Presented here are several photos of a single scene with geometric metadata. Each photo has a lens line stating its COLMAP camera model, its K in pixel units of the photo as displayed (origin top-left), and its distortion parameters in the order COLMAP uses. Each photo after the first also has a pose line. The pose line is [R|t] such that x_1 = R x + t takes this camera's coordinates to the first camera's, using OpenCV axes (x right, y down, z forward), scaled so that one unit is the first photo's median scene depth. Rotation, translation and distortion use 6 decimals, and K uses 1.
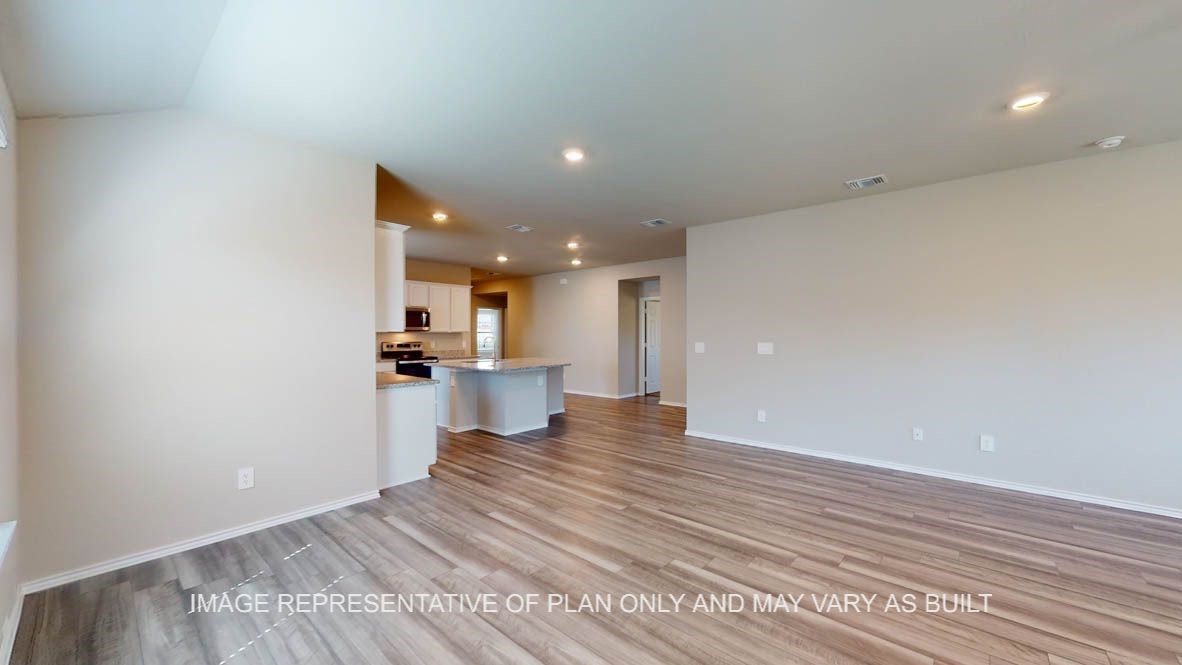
lens RADIAL K [[439.7, 0, 591.0], [0, 439.7, 332.5], [0, 0, 1]] dist [0.005151, -0.000404]
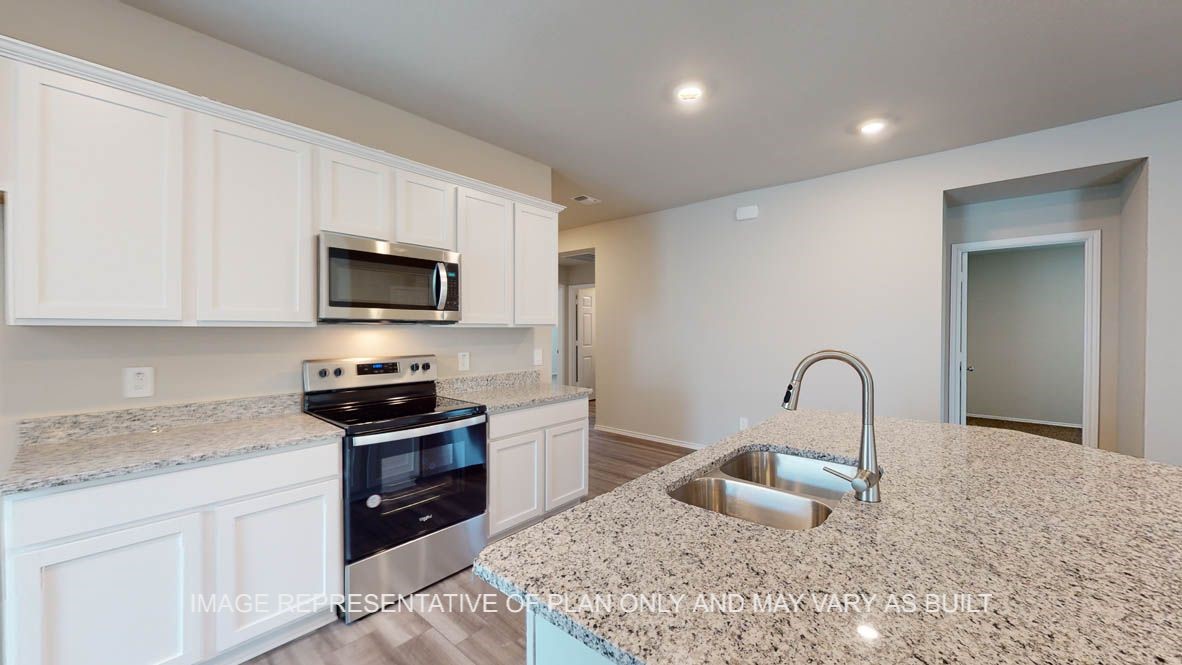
lens RADIAL K [[439.7, 0, 591.0], [0, 439.7, 332.5], [0, 0, 1]] dist [0.005151, -0.000404]
pose [[0.999981, -0.000318, 0.006135, -0.654287], [0.000260, 0.999955, 0.009453, 0.001926], [-0.006138, -0.009451, 0.999937, 1.628098]]
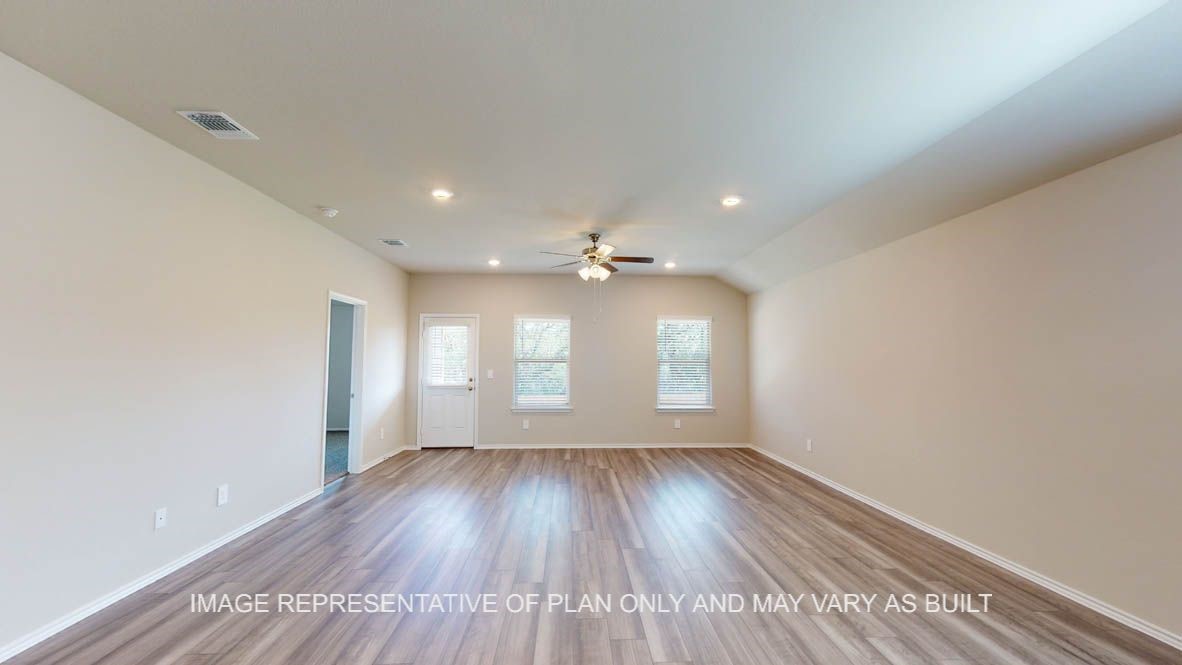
lens RADIAL K [[440.2, 0, 600.9], [0, 440.2, 332.6], [0, 0, 1]] dist [-0.010518, -0.000120]
pose [[-0.706392, 0.045374, 0.706365, -0.230070], [0.000476, 0.997974, -0.063629, -0.002598], [-0.707821, -0.044611, -0.704982, 1.234979]]
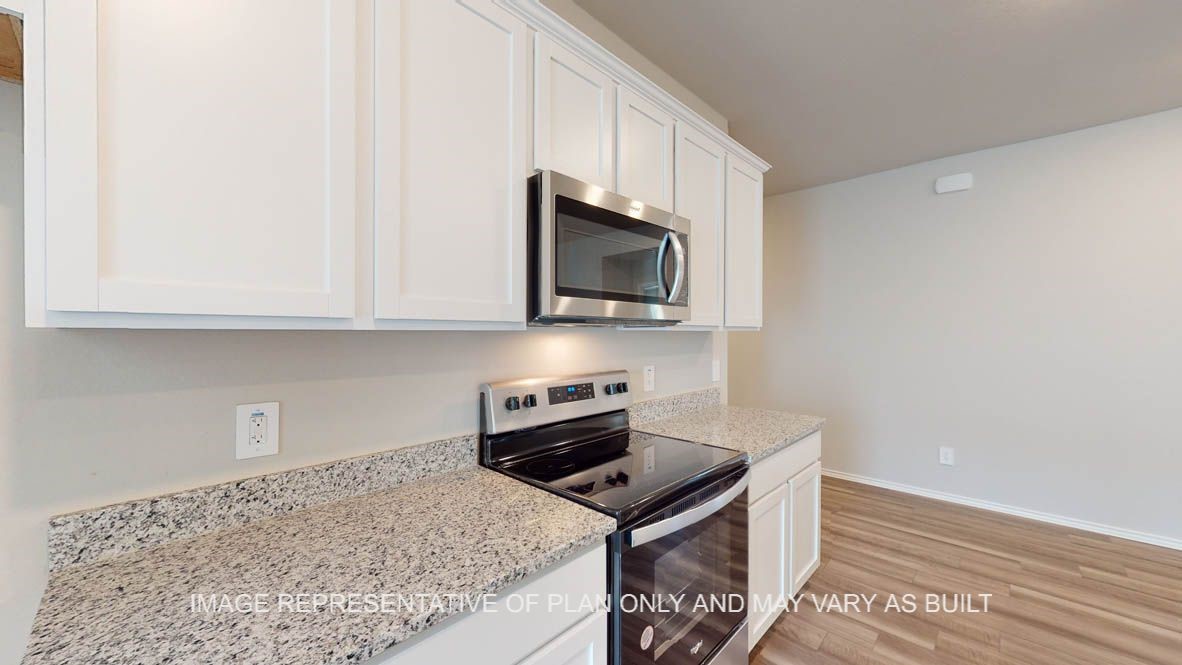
lens RADIAL K [[439.7, 0, 591.0], [0, 439.7, 332.5], [0, 0, 1]] dist [0.005151, -0.000404]
pose [[0.999550, 0.004595, -0.029656, -0.979249], [-0.004391, 0.999966, 0.006934, -0.001363], [0.029686, -0.006800, 0.999536, 1.888534]]
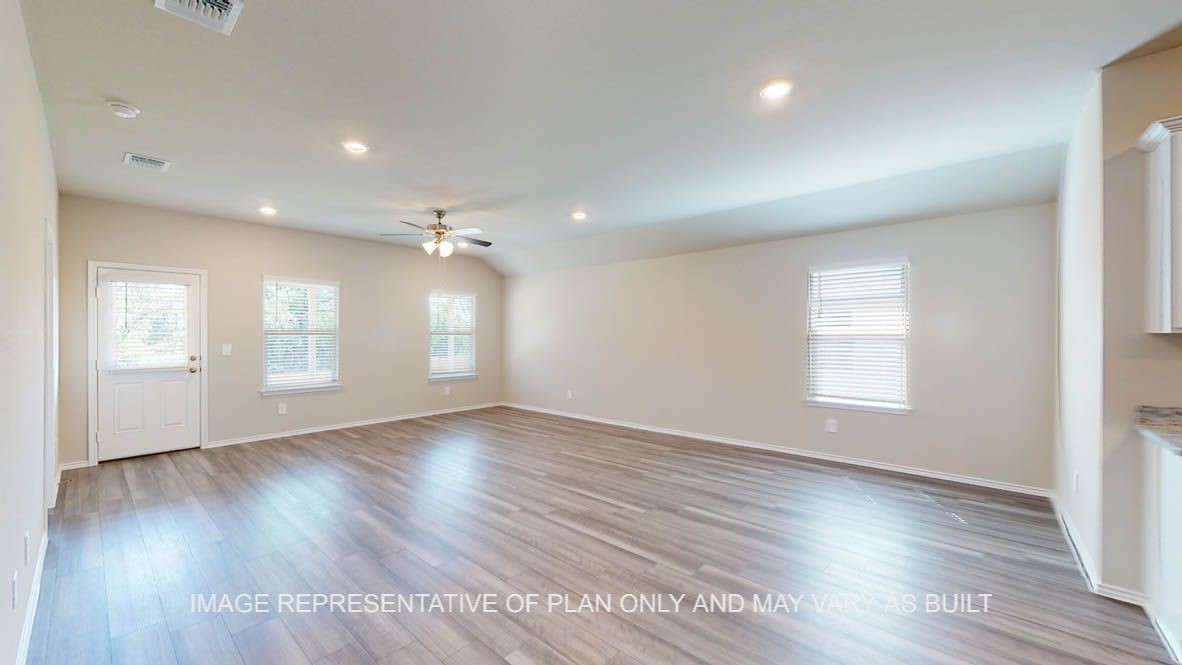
lens RADIAL K [[439.7, 0, 591.0], [0, 439.7, 332.5], [0, 0, 1]] dist [0.005151, -0.000404]
pose [[-0.999991, -0.000173, -0.004175, 0.265036], [-0.000170, 1.000000, -0.000633, -0.002496], [0.004175, -0.000632, -0.999991, 1.724668]]
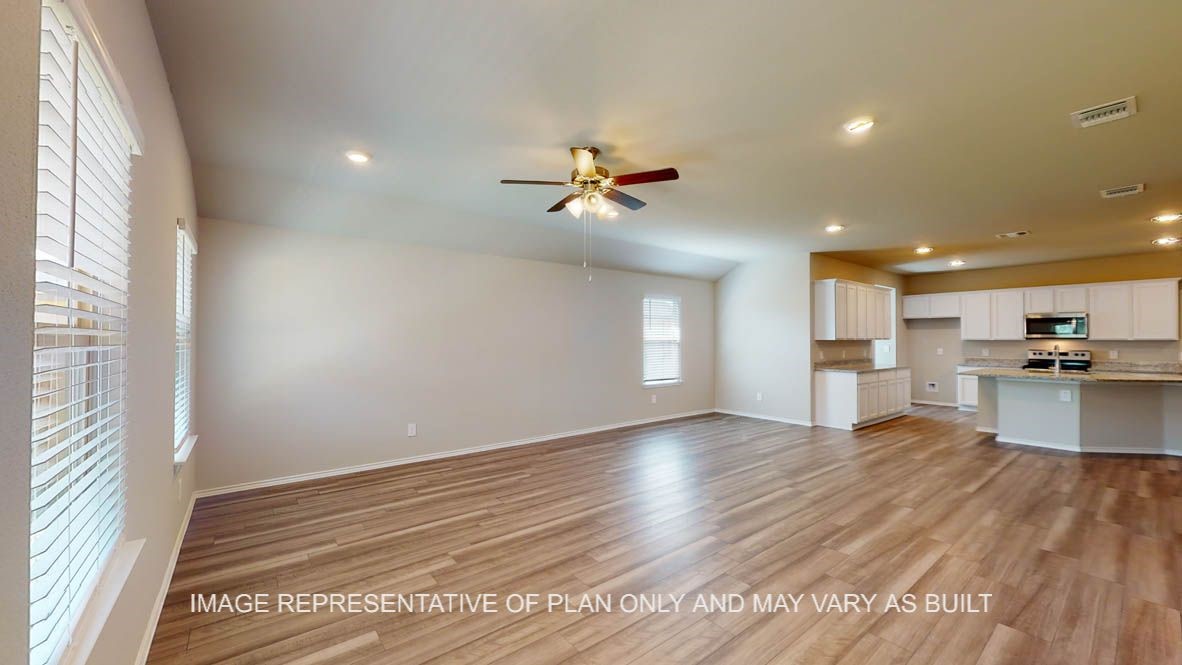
lens RADIAL K [[439.7, 0, 591.0], [0, 439.7, 332.5], [0, 0, 1]] dist [0.005151, -0.000404]
pose [[-0.180904, -0.020572, -0.983286, 1.652373], [-0.000619, 0.999783, -0.020803, 0.009988], [0.983501, -0.003155, -0.180878, 0.441140]]
